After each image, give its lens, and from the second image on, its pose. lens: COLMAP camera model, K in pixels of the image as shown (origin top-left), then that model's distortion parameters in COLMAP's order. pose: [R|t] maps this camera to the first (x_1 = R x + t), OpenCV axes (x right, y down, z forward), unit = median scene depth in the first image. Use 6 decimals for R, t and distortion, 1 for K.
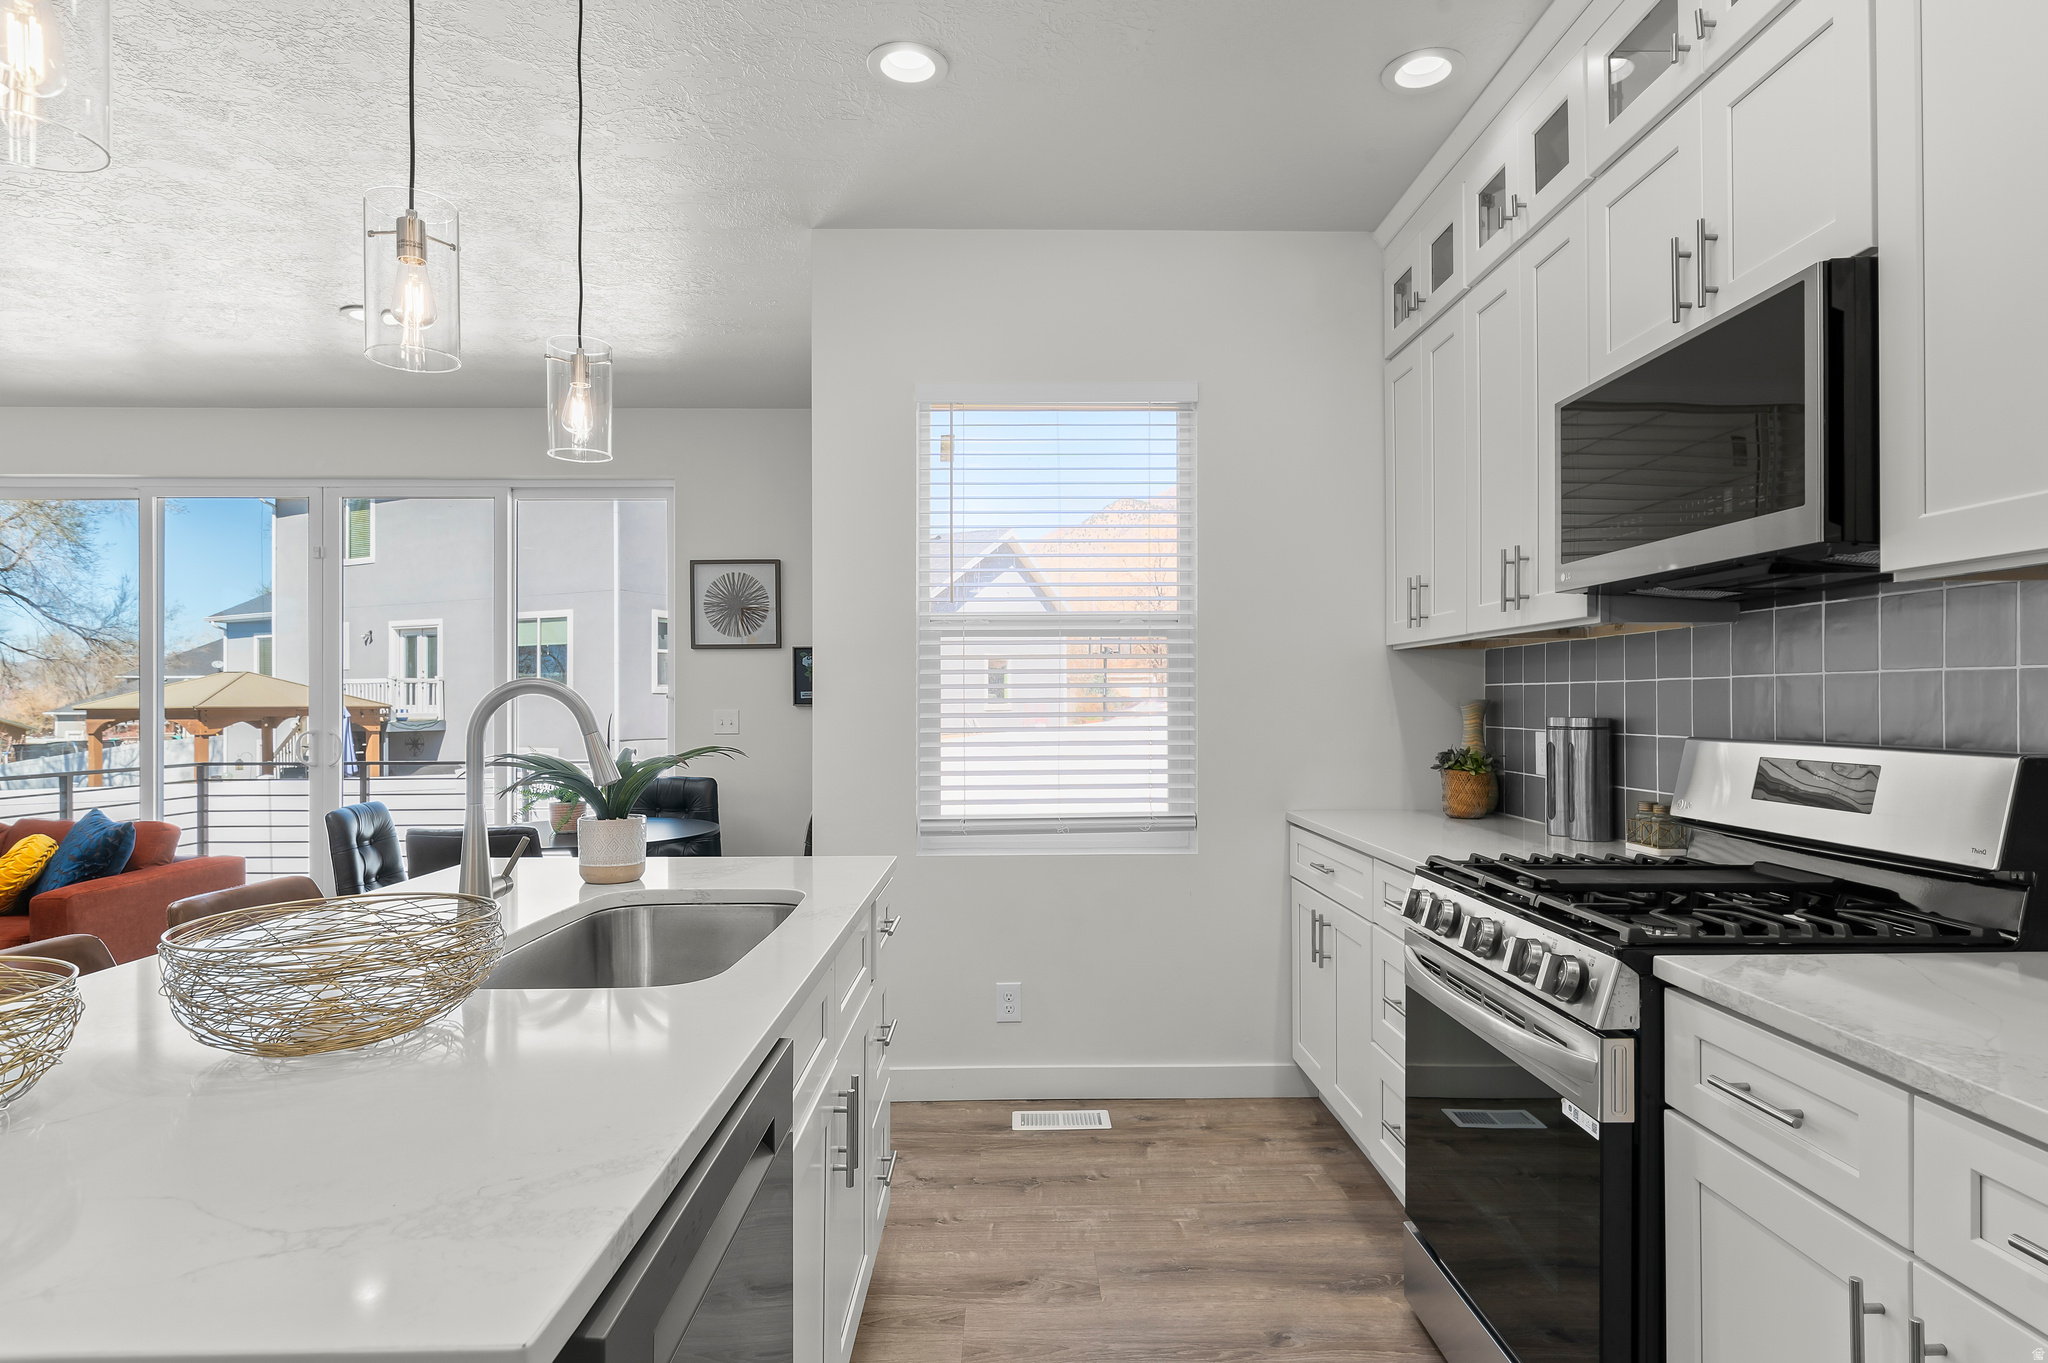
lens RADIAL K [[1093.1, 0, 1045.5], [0, 1093.1, 698.8], [0, 0, 1]] dist [0.006956, 0.000832]
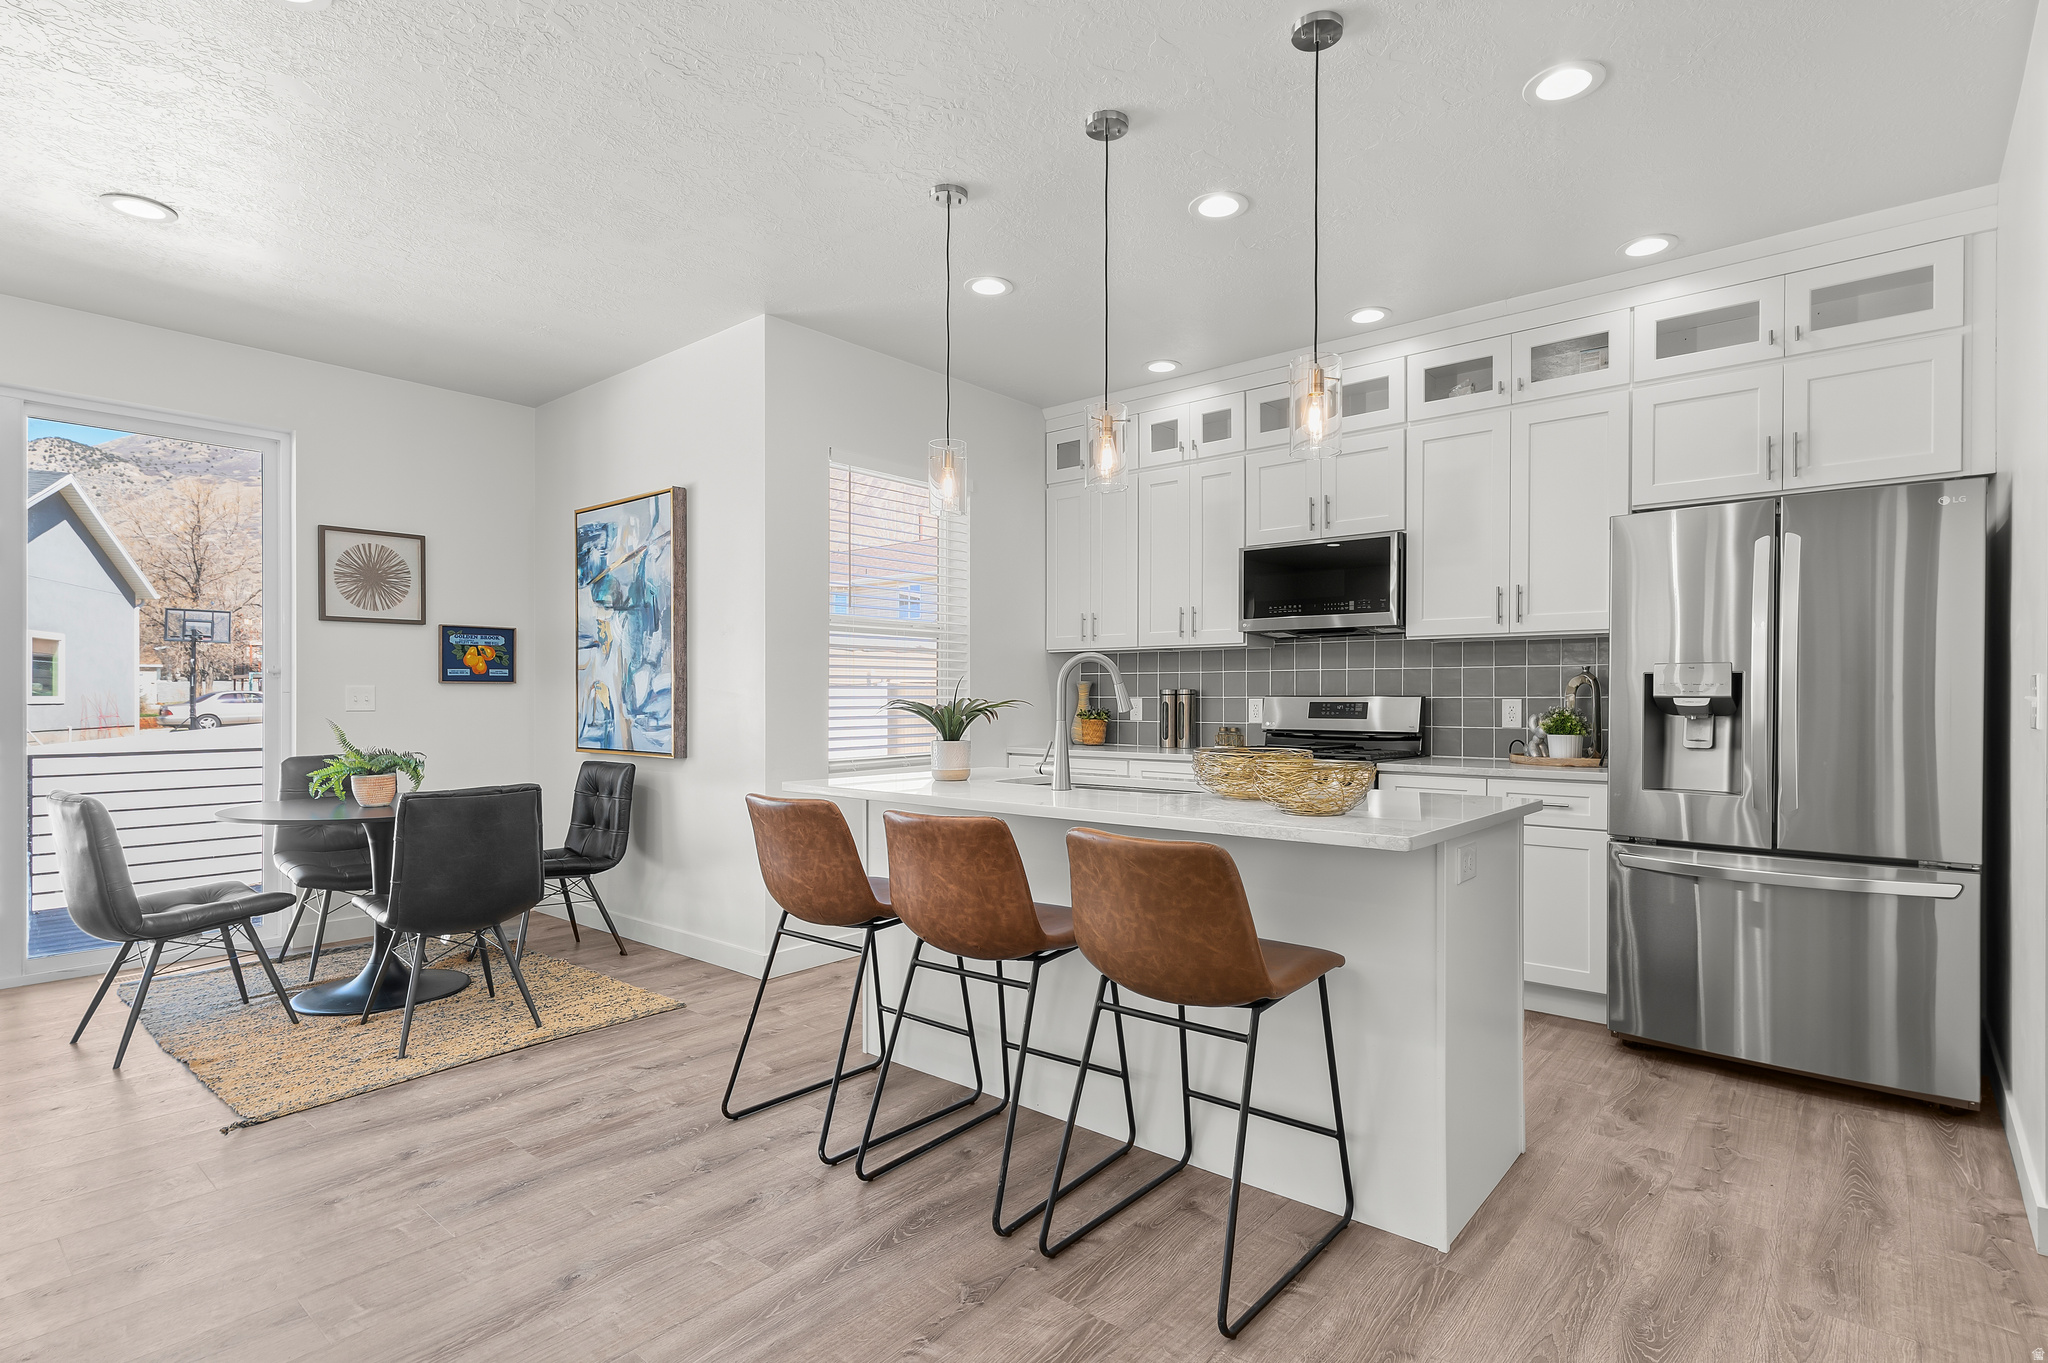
lens RADIAL K [[993.5, 0, 1027.0], [0, 993.5, 700.4], [0, 0, 1]] dist [0.003509, -0.001584]
pose [[0.663699, 0.004069, 0.747989, -0.873128], [-0.005298, 0.999986, -0.000739, 0.031823], [-0.747981, -0.003472, 0.663711, -0.022480]]
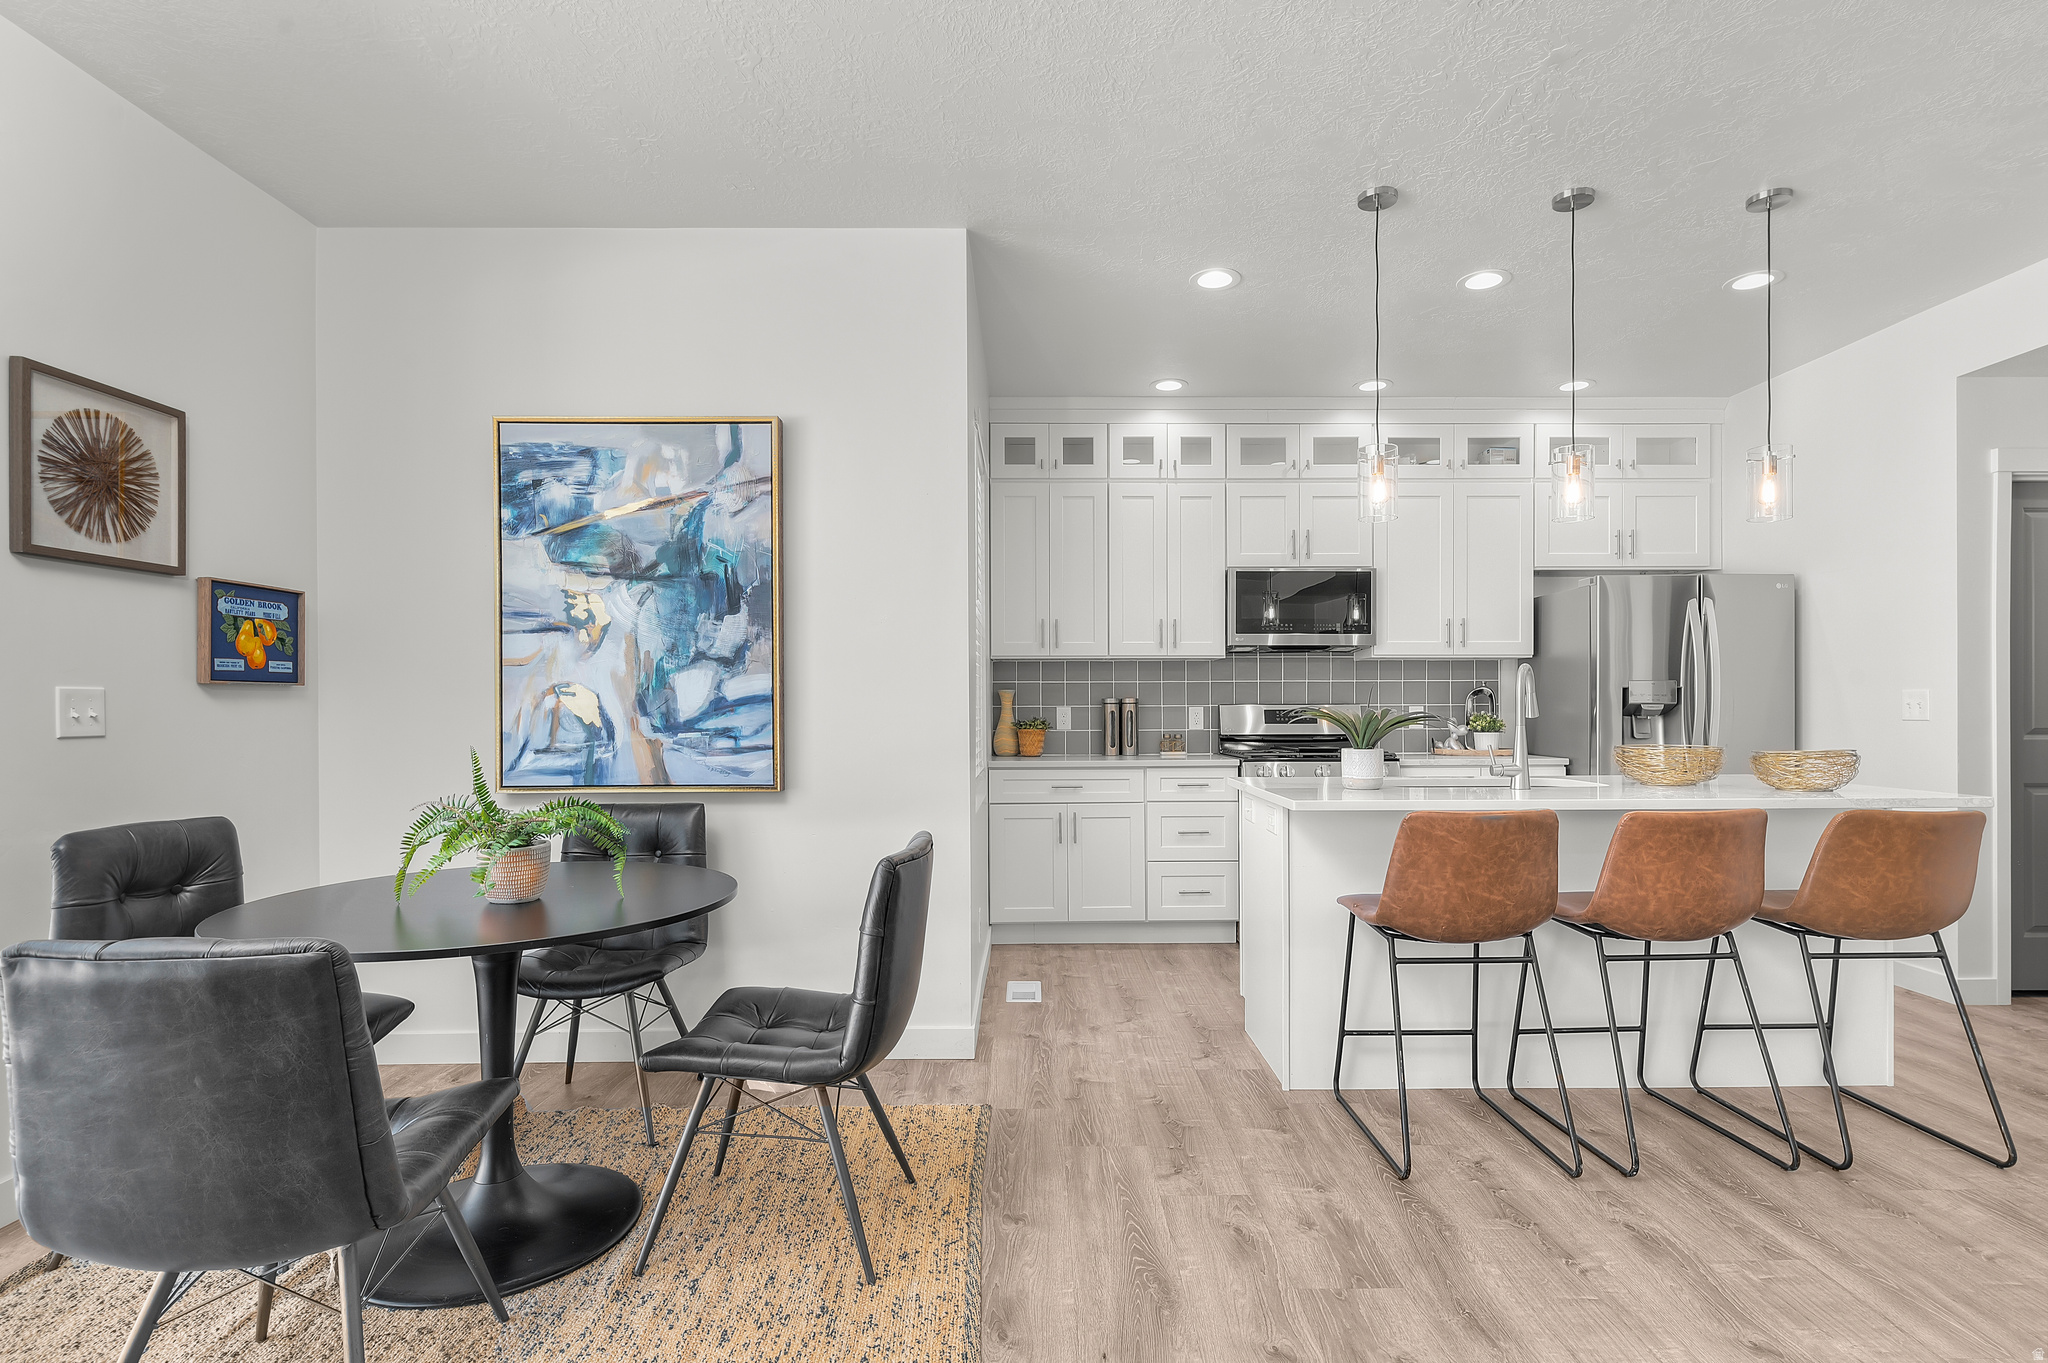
lens RADIAL K [[993.5, 0, 1032.2], [0, 993.5, 708.9], [0, 0, 1]] dist [0.003509, -0.001584]
pose [[0.024556, 0.003969, 0.999691, -1.137454], [0.002304, 0.999989, -0.004027, 0.035233], [-0.999696, 0.002402, 0.024547, 0.890068]]
